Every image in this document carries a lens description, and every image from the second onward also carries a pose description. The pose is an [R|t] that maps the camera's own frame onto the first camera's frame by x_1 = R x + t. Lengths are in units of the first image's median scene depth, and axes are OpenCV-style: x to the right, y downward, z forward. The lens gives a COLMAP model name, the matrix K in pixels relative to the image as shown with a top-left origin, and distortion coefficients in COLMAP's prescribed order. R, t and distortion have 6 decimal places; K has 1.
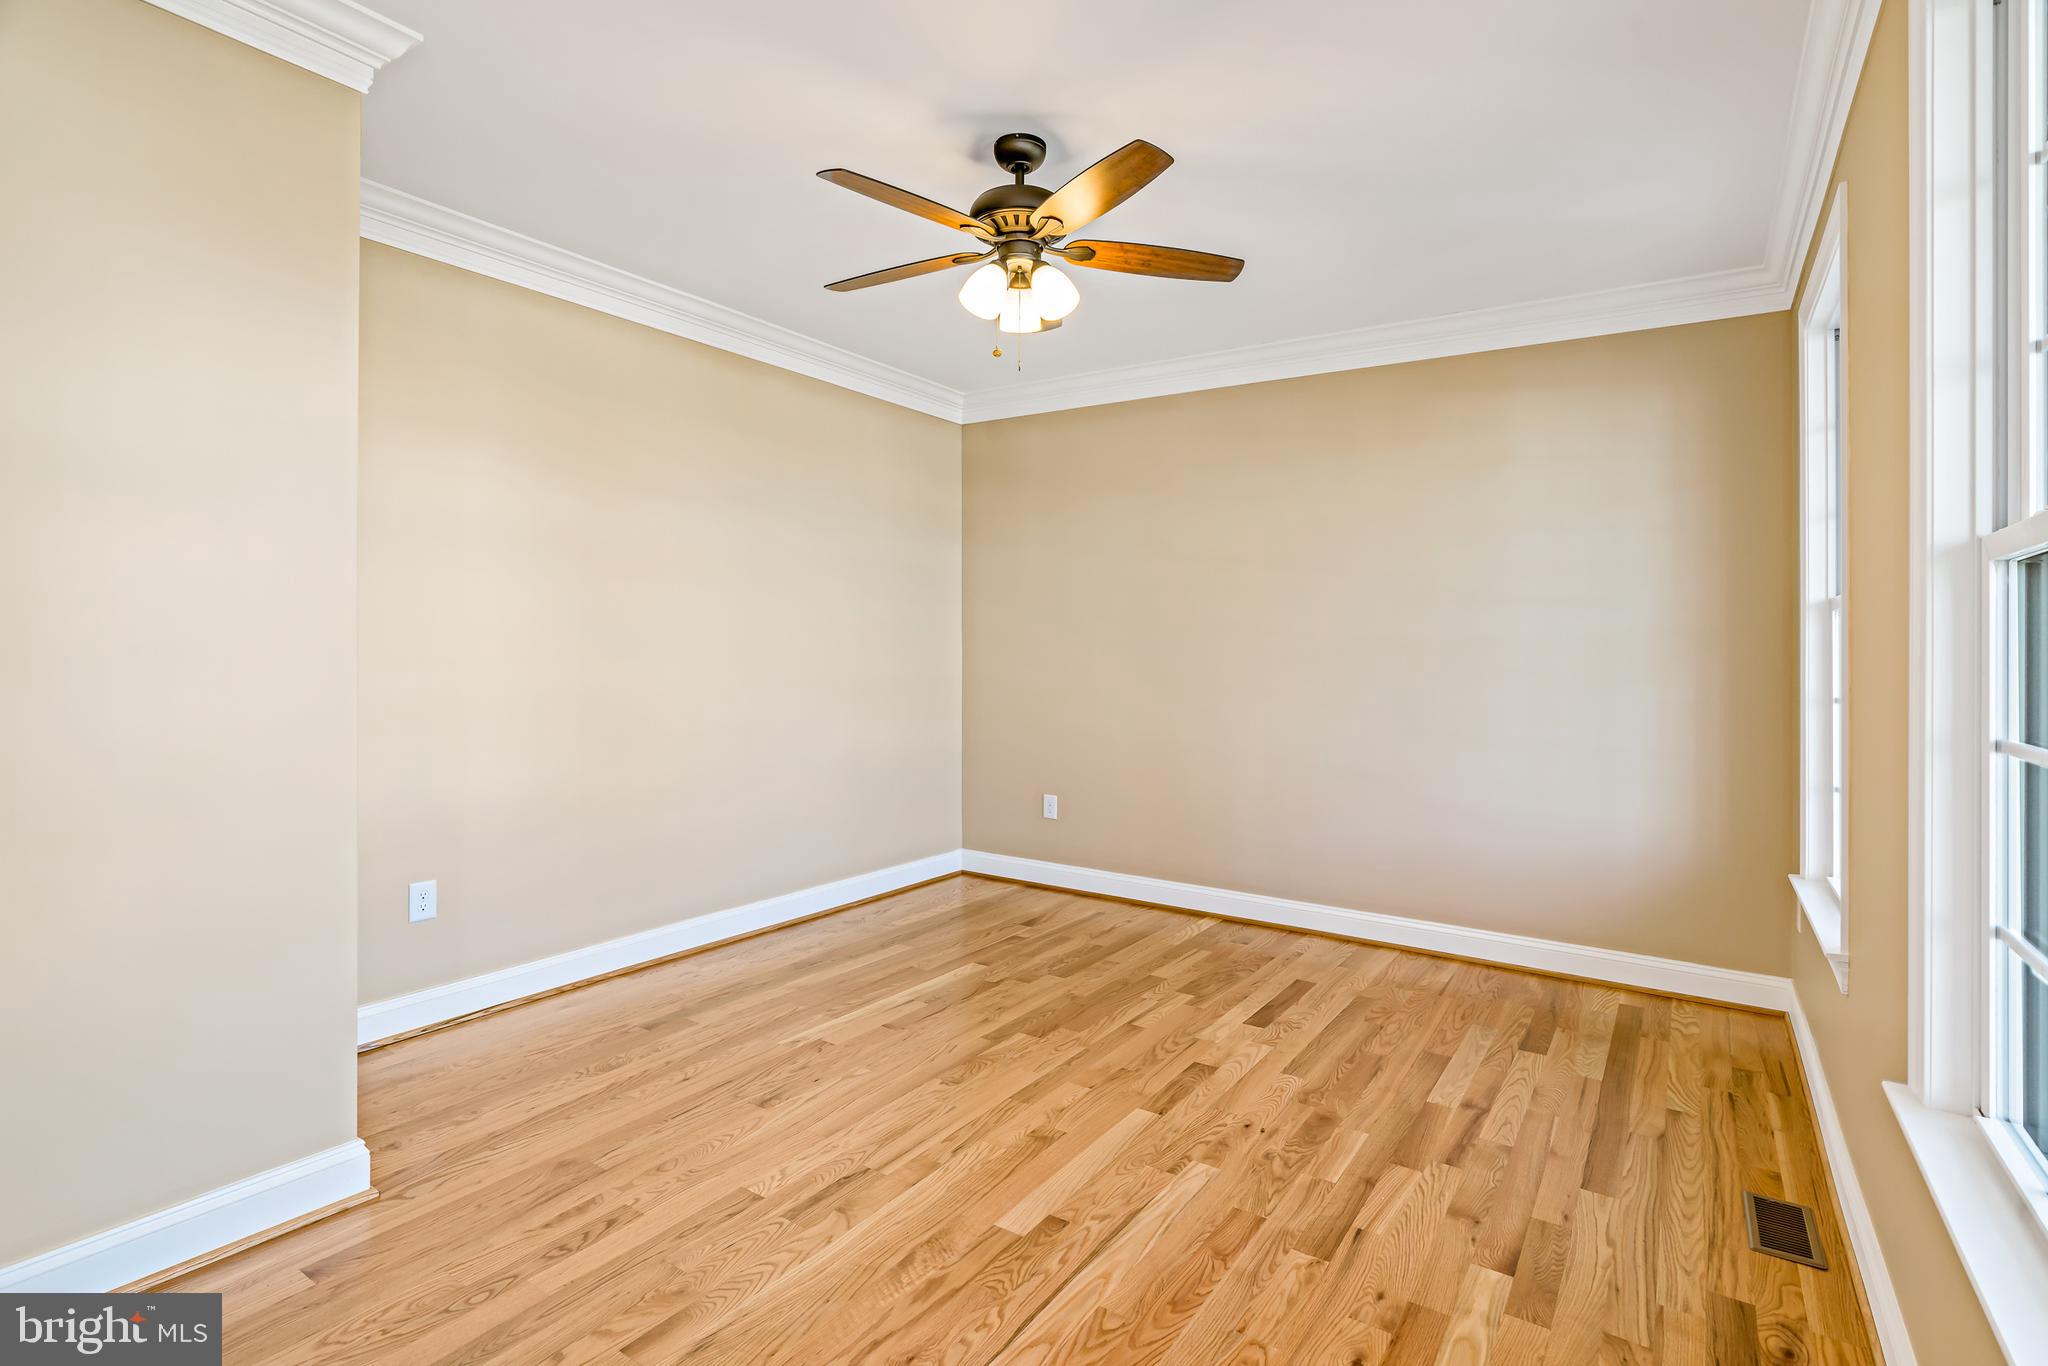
lens RADIAL K [[991.5, 0, 1014.3], [0, 991.5, 640.7], [0, 0, 1]] dist [-0.003367, 0.000297]
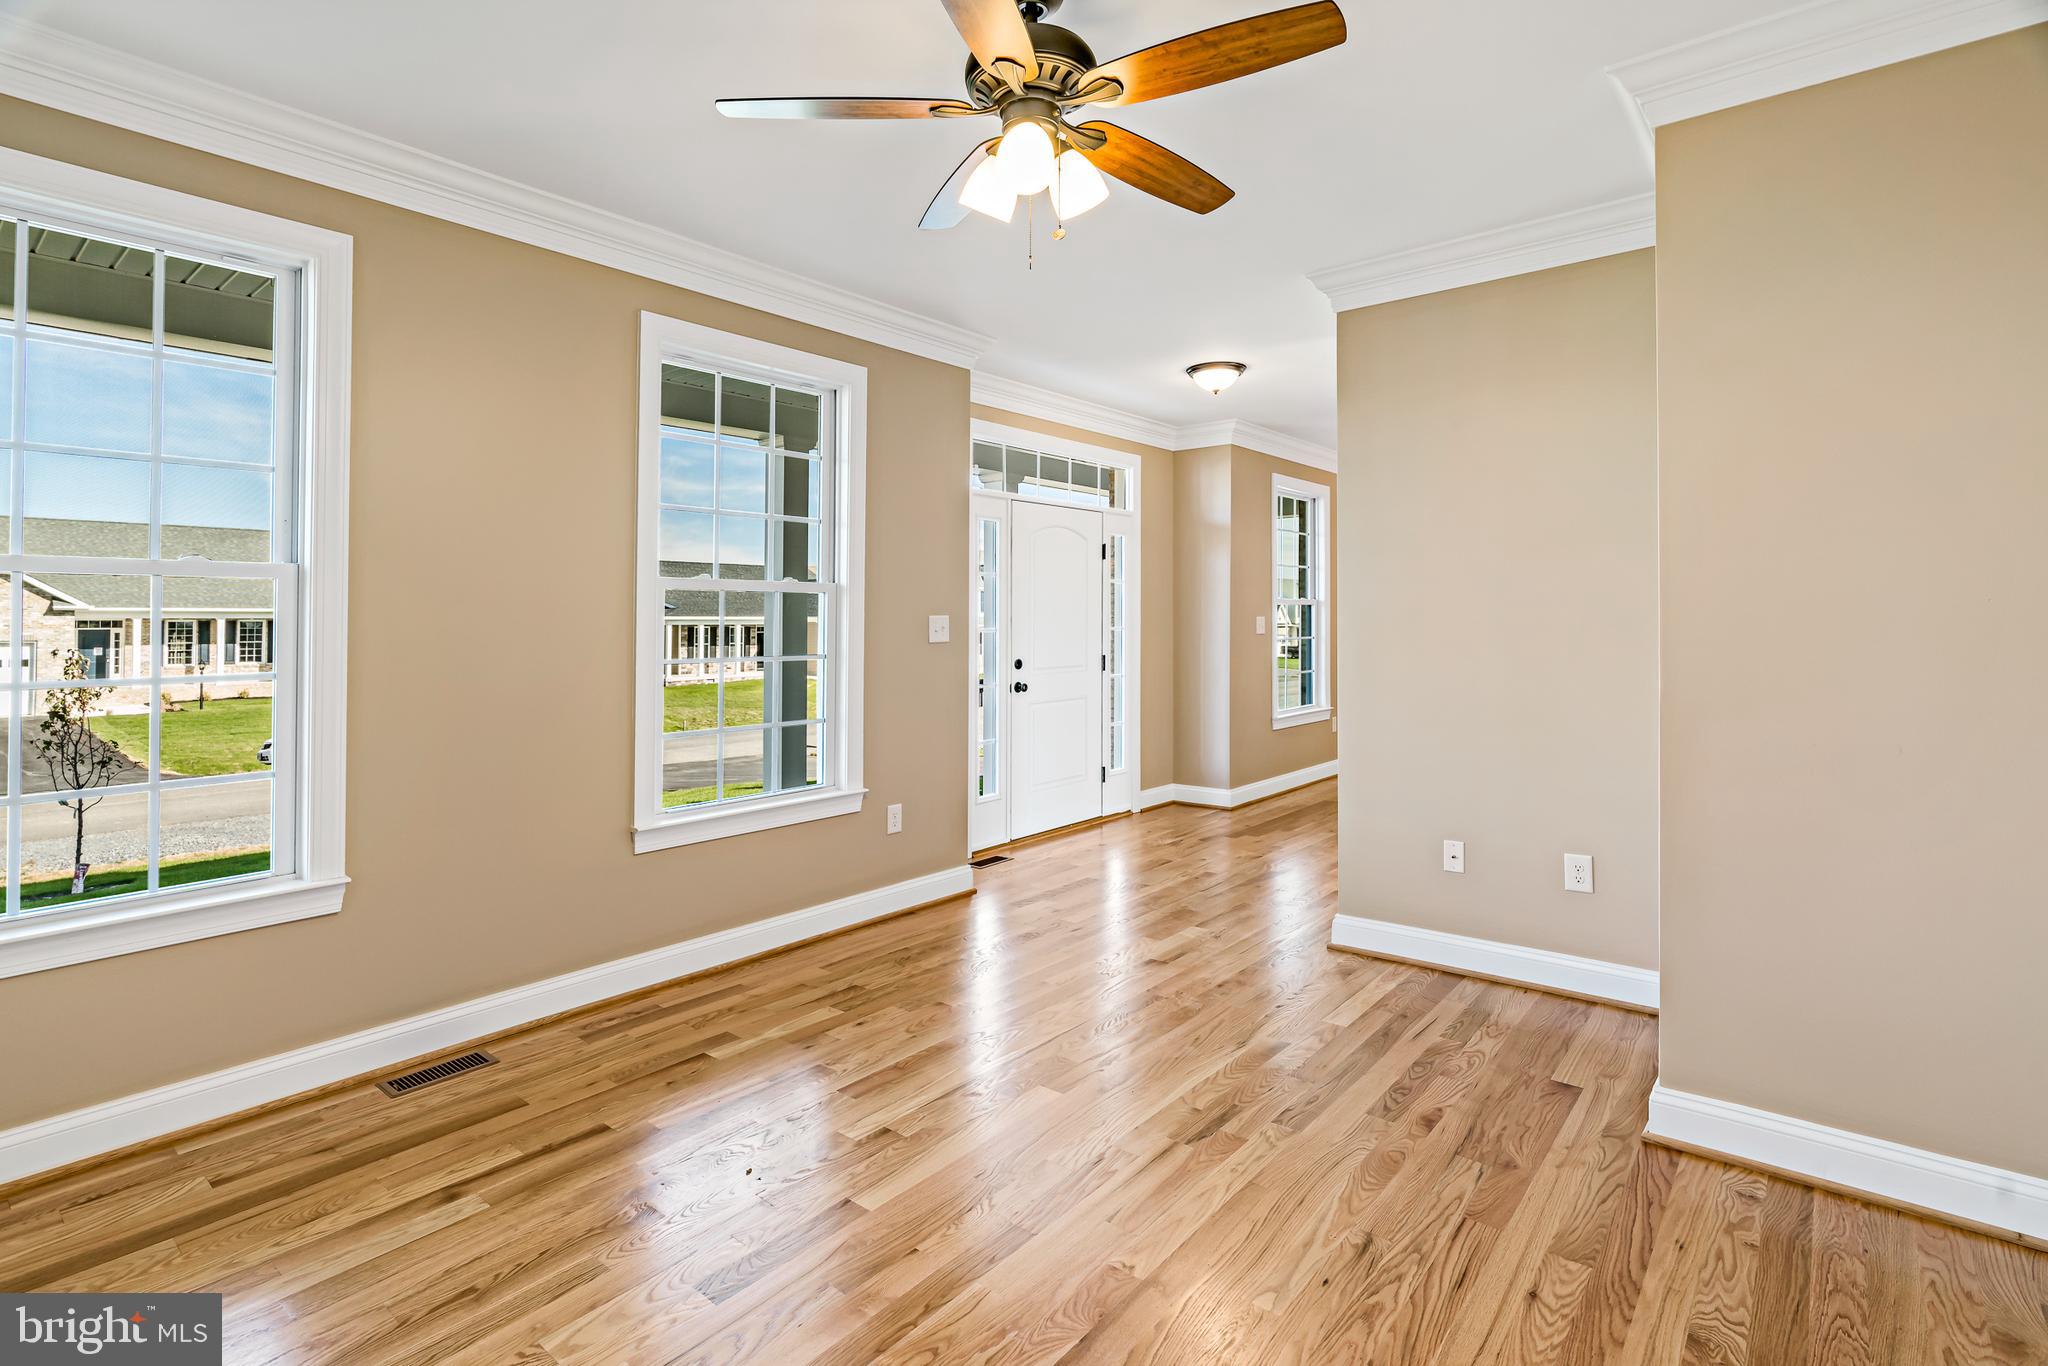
lens RADIAL K [[991.5, 0, 1014.3], [0, 991.5, 640.7], [0, 0, 1]] dist [-0.003367, 0.000297]
pose [[-0.995548, -0.009163, 0.093805, -0.066128], [-0.007940, 0.999879, 0.013401, 0.017517], [-0.093916, 0.012596, -0.995500, 2.075118]]
